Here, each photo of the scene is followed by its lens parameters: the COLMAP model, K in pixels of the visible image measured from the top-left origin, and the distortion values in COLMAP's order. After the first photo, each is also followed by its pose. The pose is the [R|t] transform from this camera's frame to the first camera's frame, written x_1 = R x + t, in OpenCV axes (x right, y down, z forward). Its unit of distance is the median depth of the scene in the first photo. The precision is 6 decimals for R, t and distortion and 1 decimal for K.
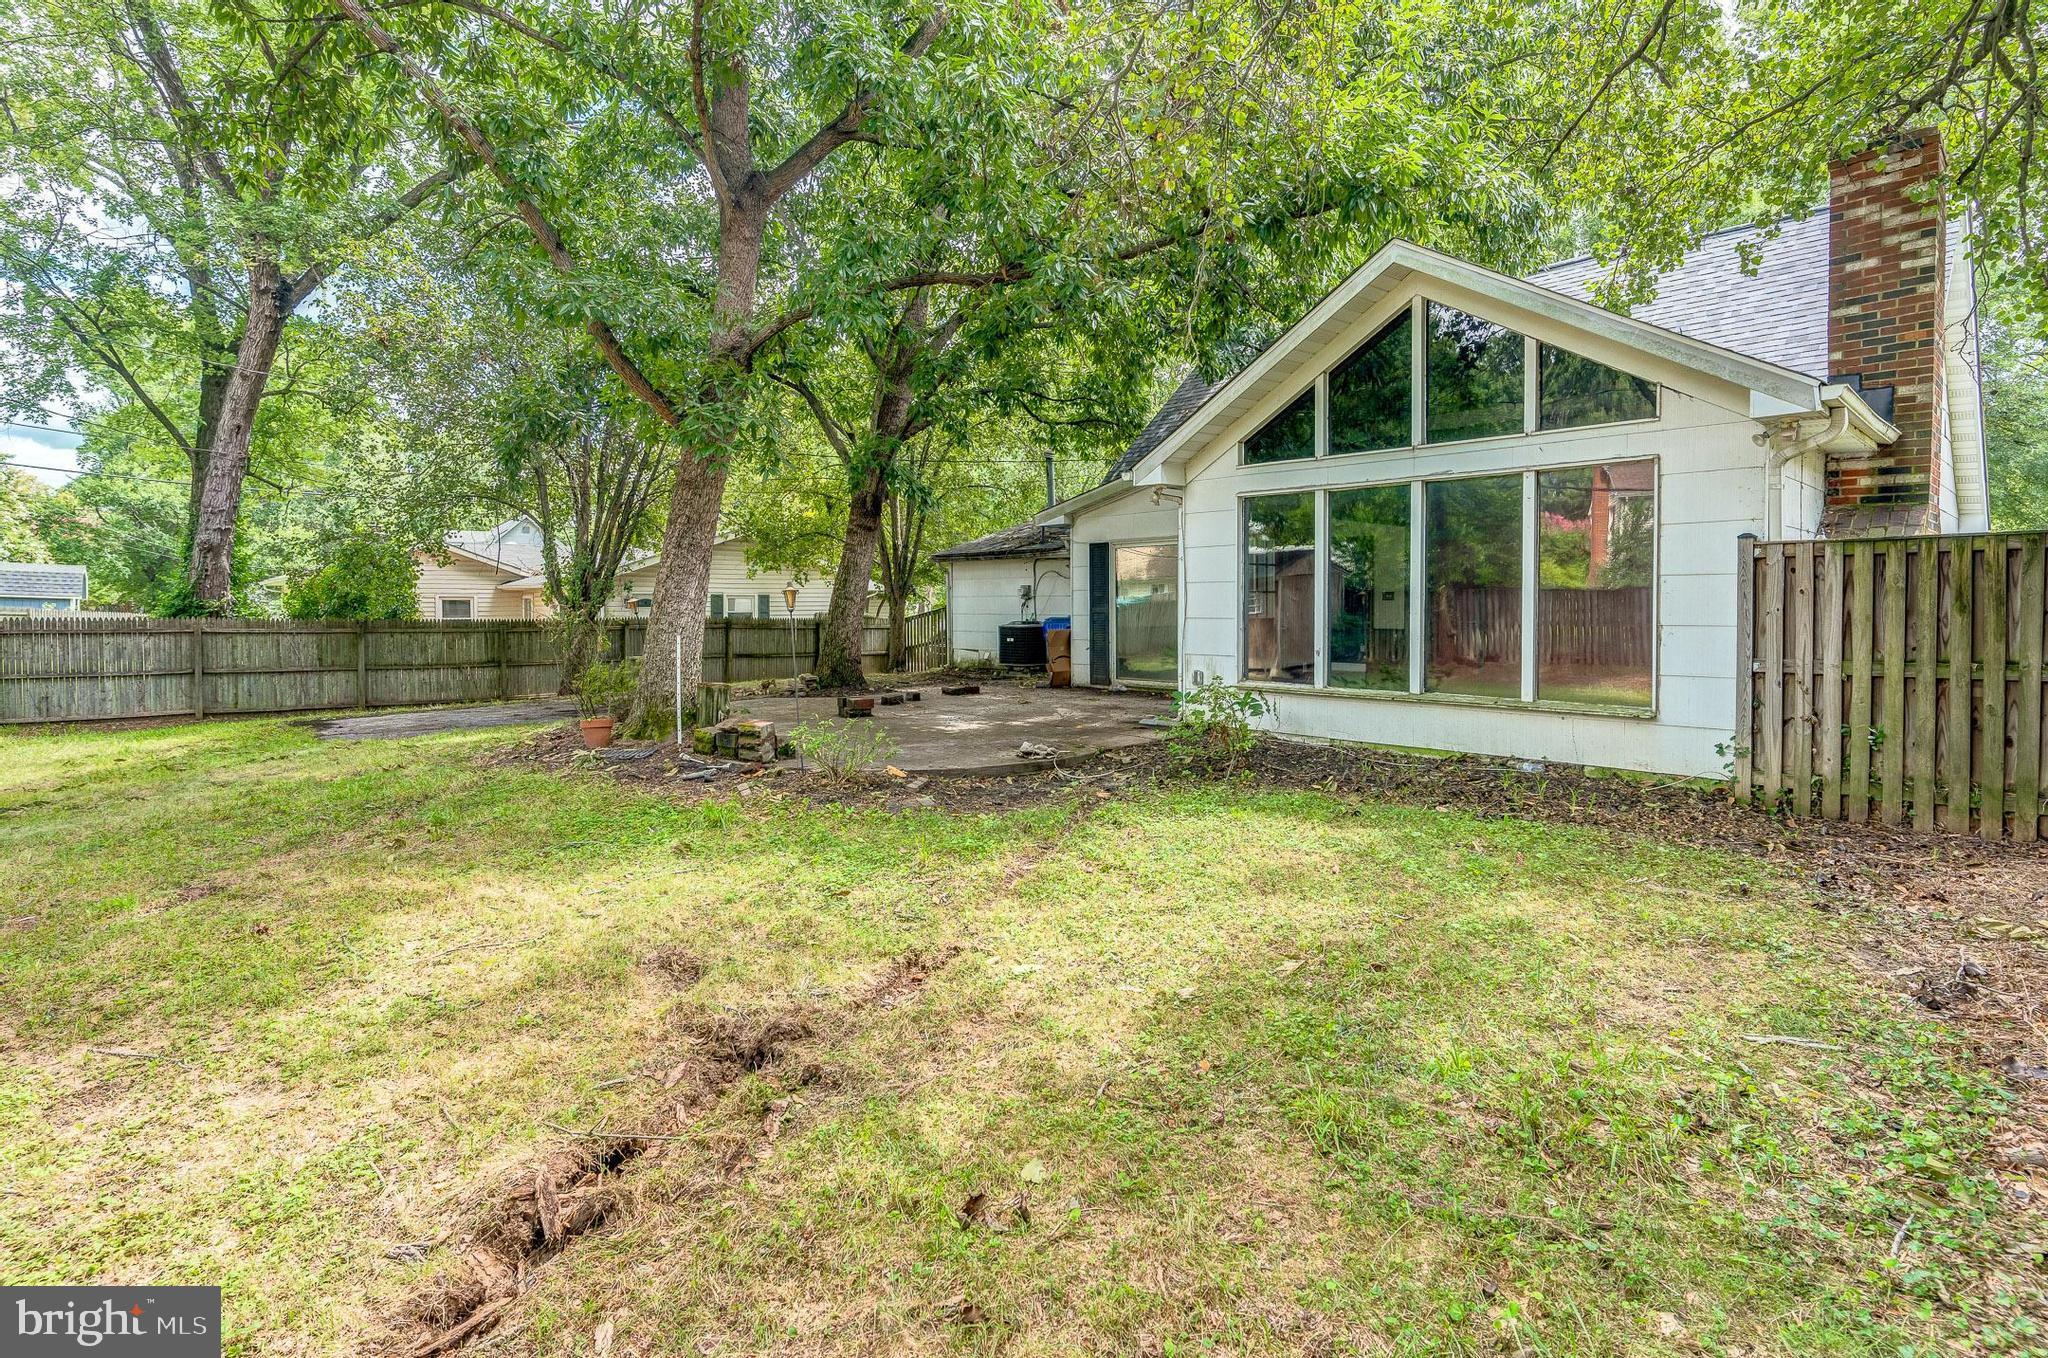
lens RADIAL K [[974.3, 0, 1021.9], [0, 974.3, 651.7], [0, 0, 1]] dist [0.006666, -0.000319]
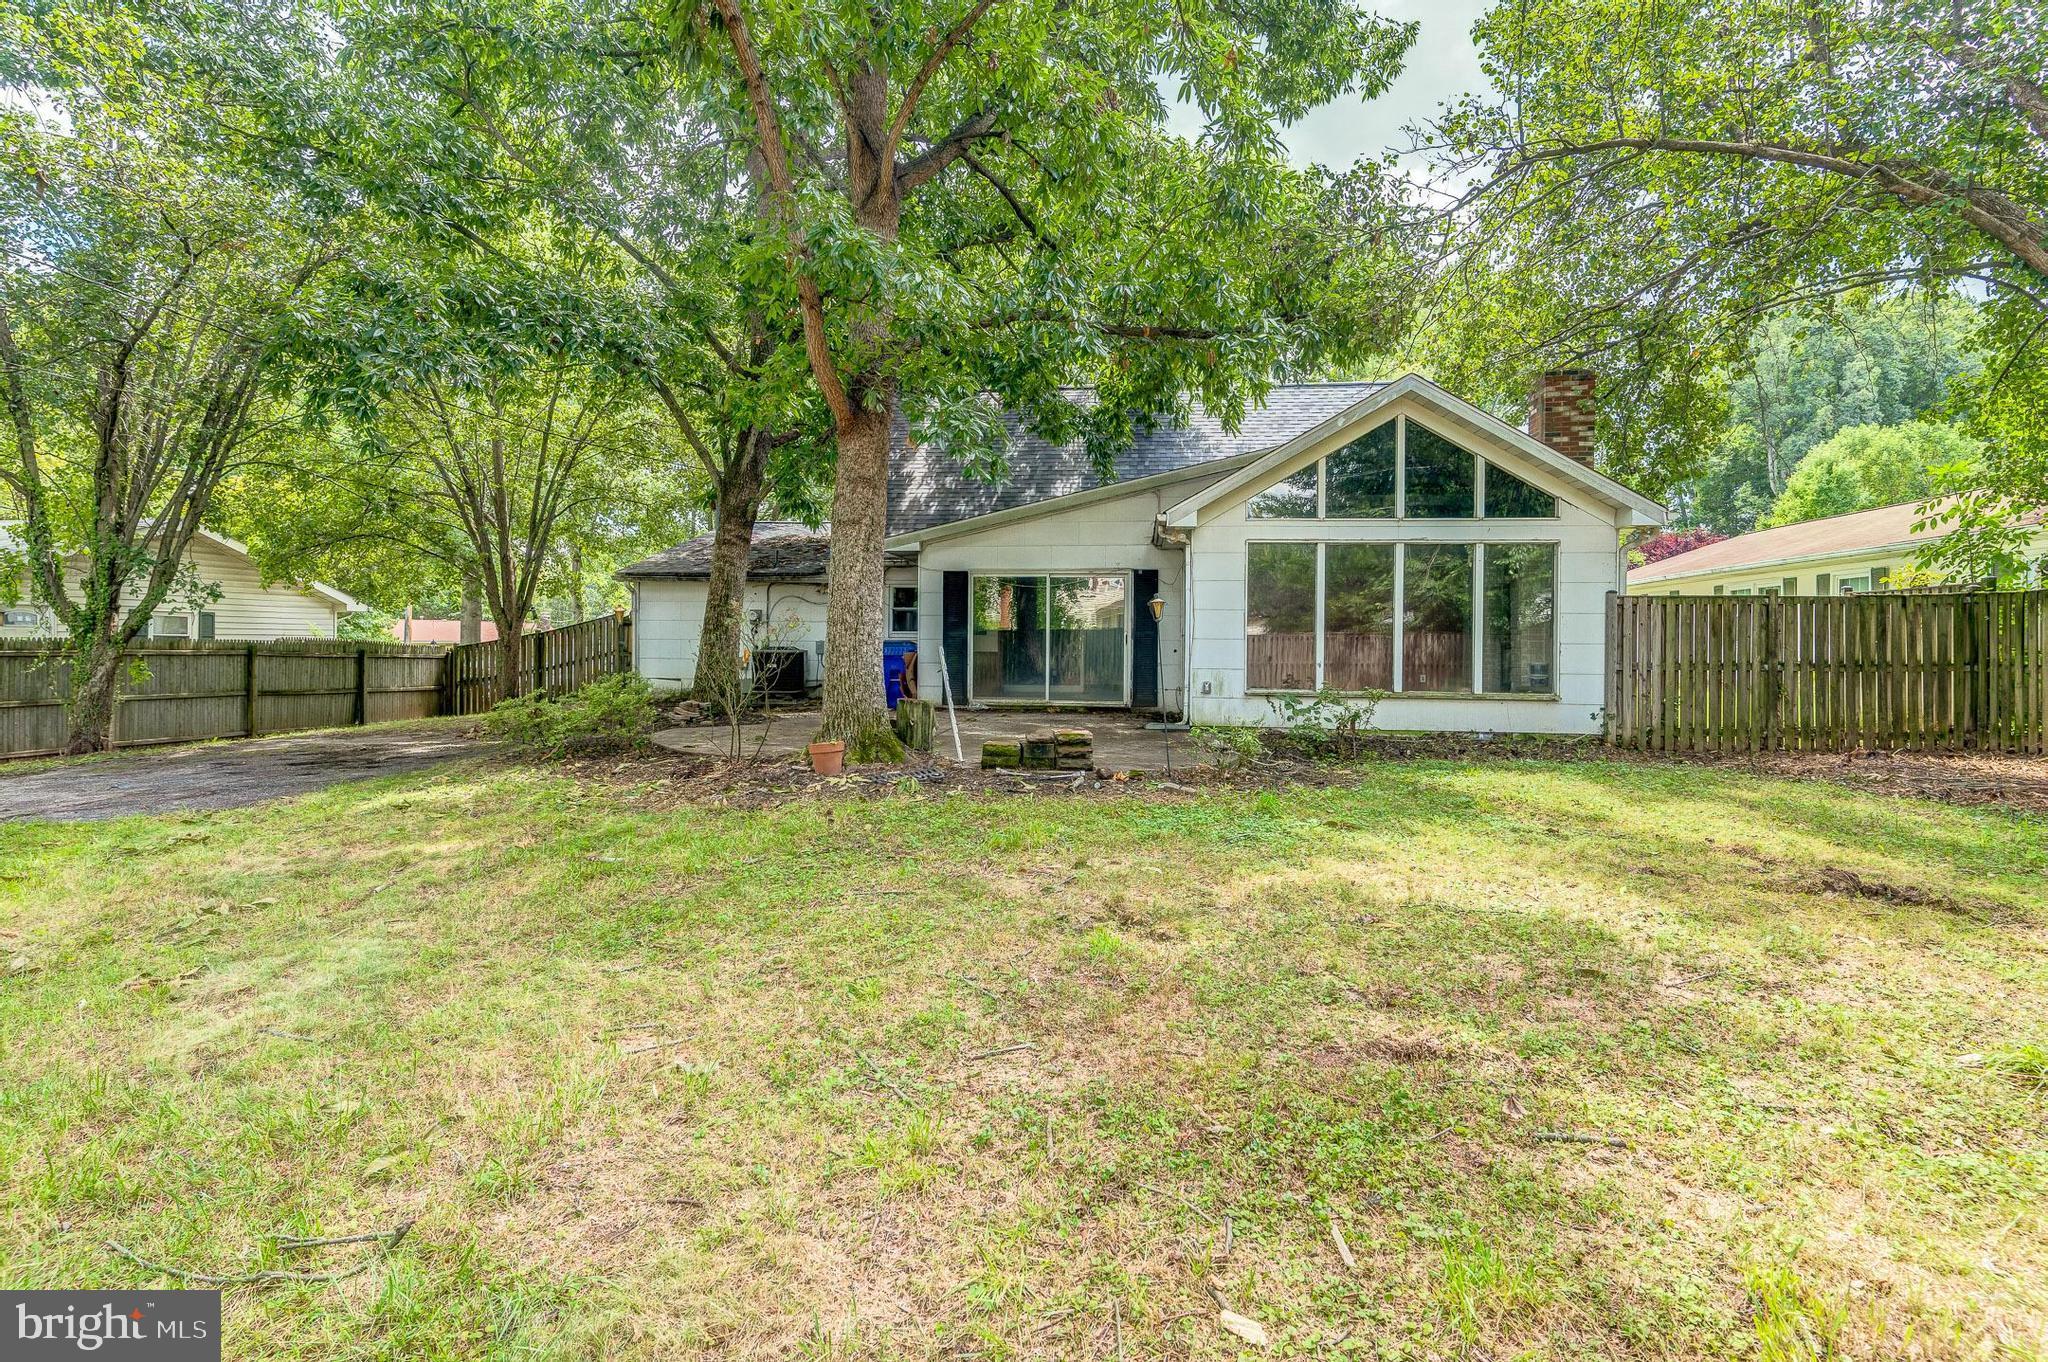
lens RADIAL K [[963.0, 0, 1023.0], [0, 963.0, 673.0], [0, 0, 1]] dist [0.002644, -0.000021]
pose [[0.787288, -0.005929, 0.616557, -0.865823], [0.016561, 0.999796, -0.011532, 0.021267], [-0.616363, 0.019290, 0.787226, 0.227851]]
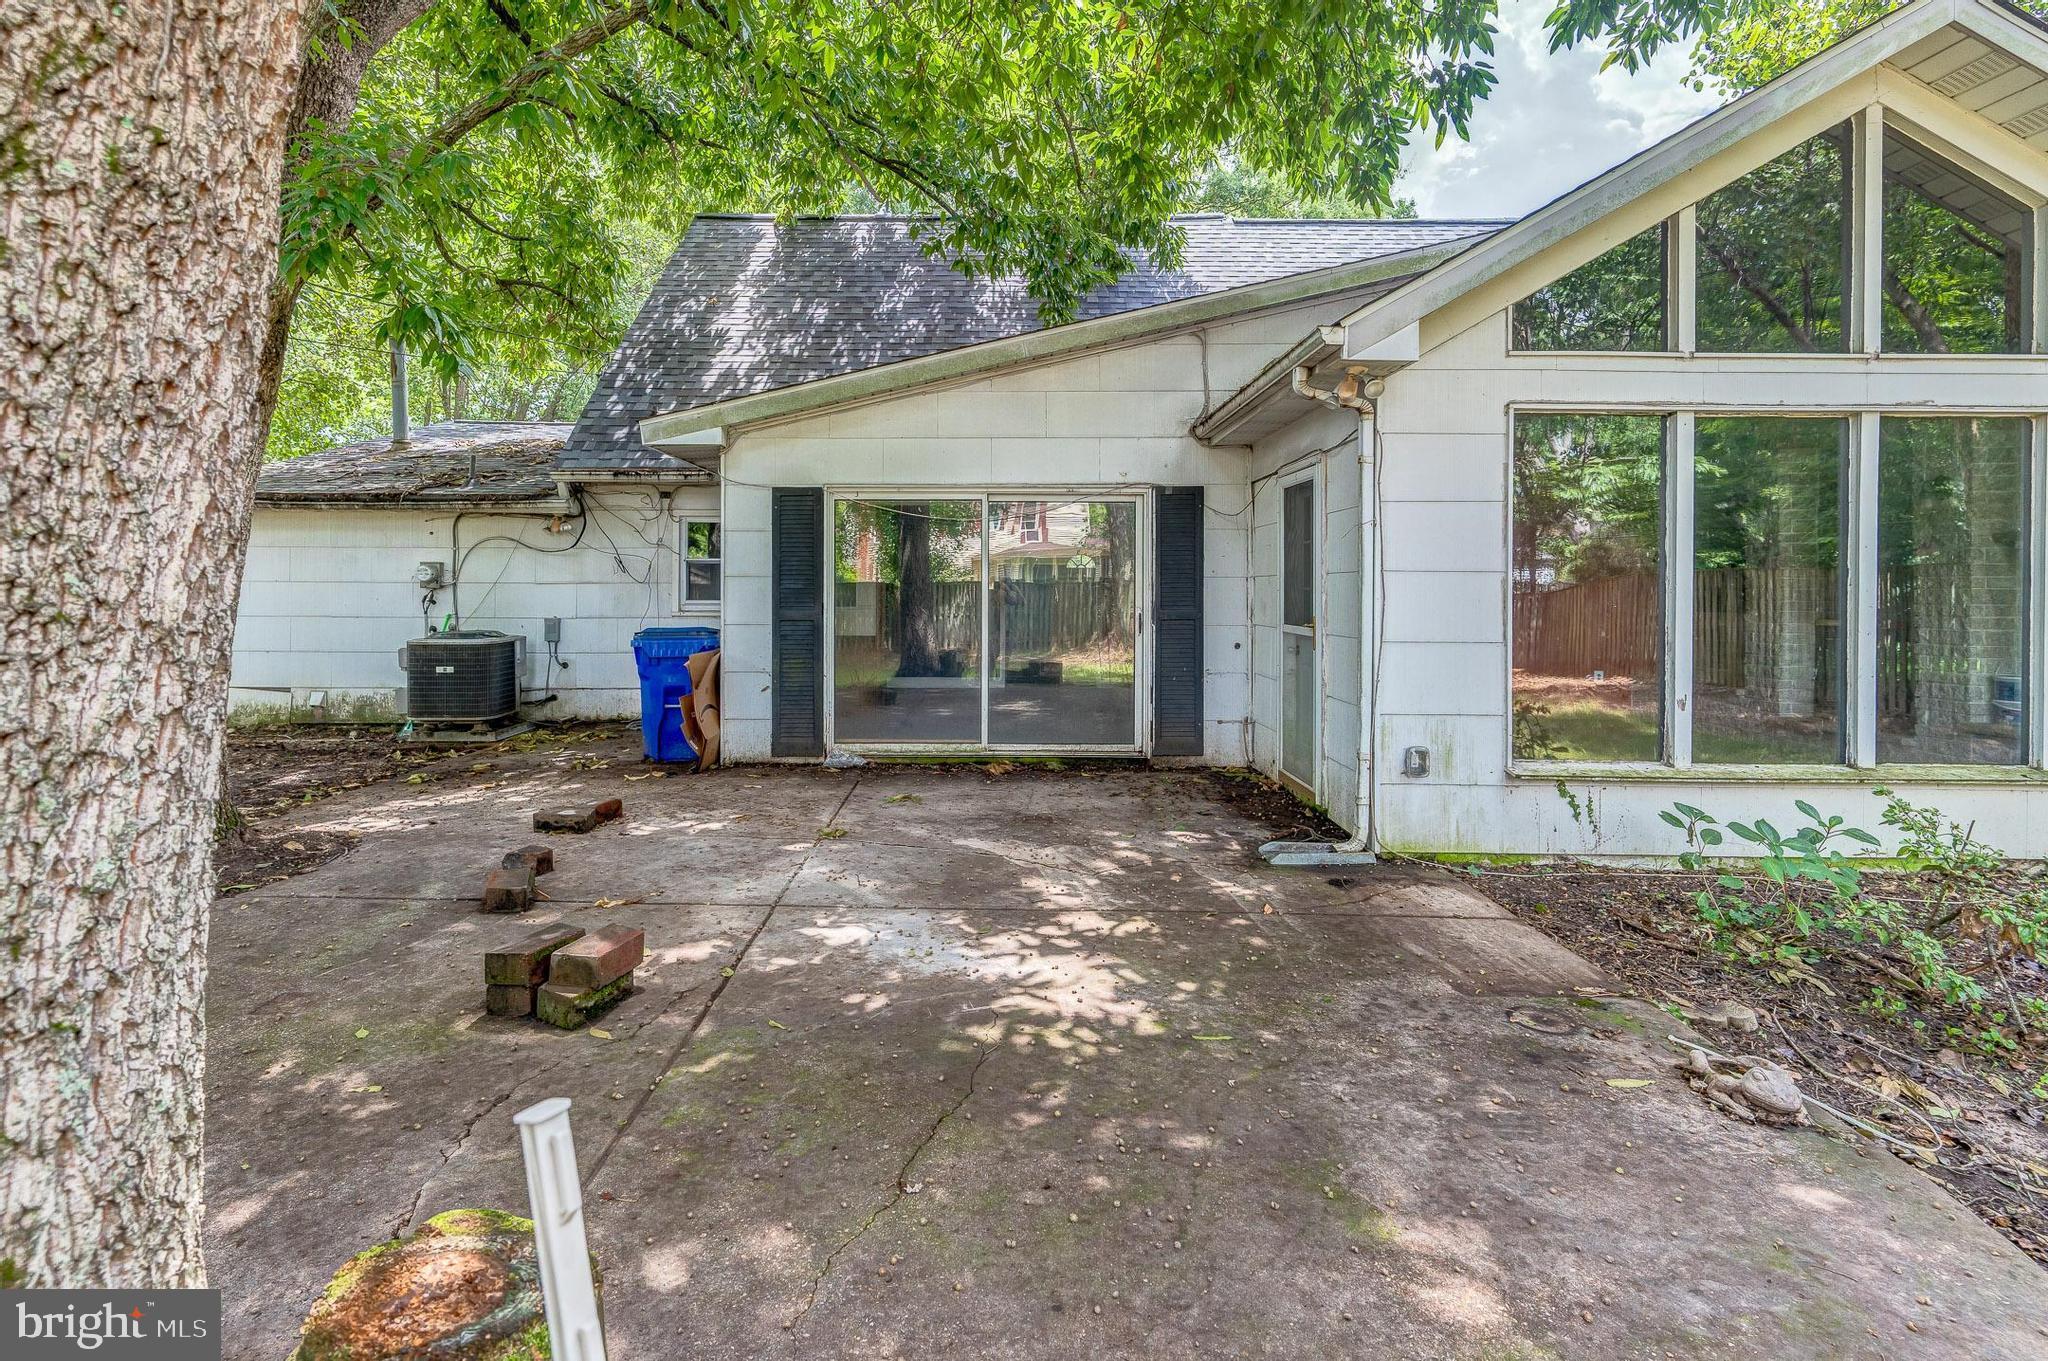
lens RADIAL K [[1015.2, 0, 1020.0], [0, 1015.2, 598.7], [0, 0, 1]] dist [0.004646, 0.000403]
pose [[0.696495, -0.000478, 0.717562, -0.393251], [0.028278, 0.999241, -0.026782, -0.056768], [-0.717004, 0.038945, 0.695980, 0.908776]]
